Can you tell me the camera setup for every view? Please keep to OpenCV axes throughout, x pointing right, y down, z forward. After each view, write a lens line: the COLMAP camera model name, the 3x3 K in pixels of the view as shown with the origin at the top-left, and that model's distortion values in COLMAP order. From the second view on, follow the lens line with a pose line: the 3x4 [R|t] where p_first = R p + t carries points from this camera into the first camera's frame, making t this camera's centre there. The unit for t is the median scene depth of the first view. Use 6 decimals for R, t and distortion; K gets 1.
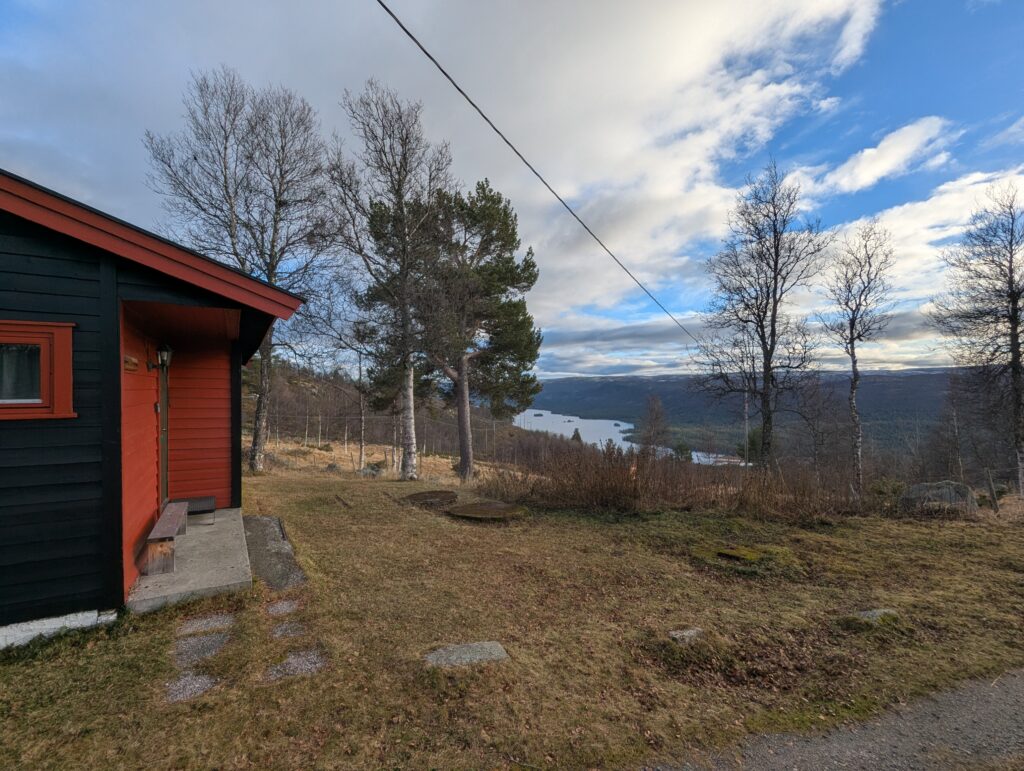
lens RADIAL K [[488.4, 0, 515.0], [0, 488.4, 353.7], [0, 0, 1]] dist [0.002363, 0.001136]
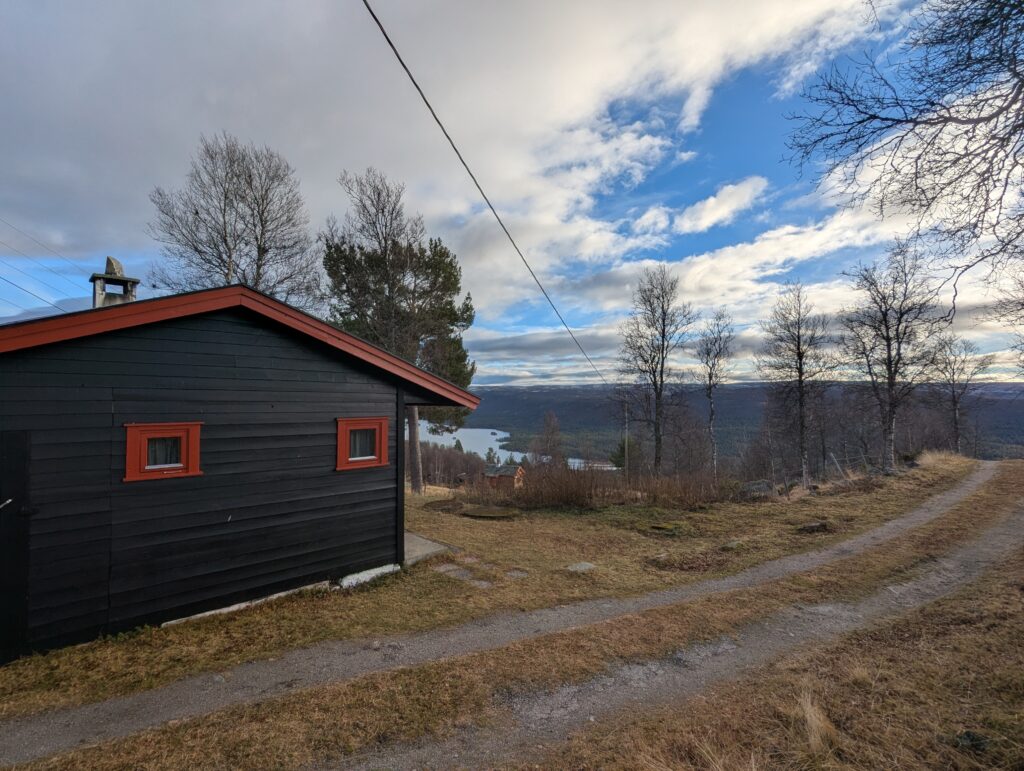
lens RADIAL K [[483.7, 0, 513.1], [0, 483.7, 383.4], [0, 0, 1]] dist [-0.000210, -0.000468]
pose [[0.971022, 0.012654, 0.238655, -0.409473], [-0.022108, 0.999071, 0.036979, -0.132044], [-0.237965, -0.041184, 0.970400, -0.454926]]
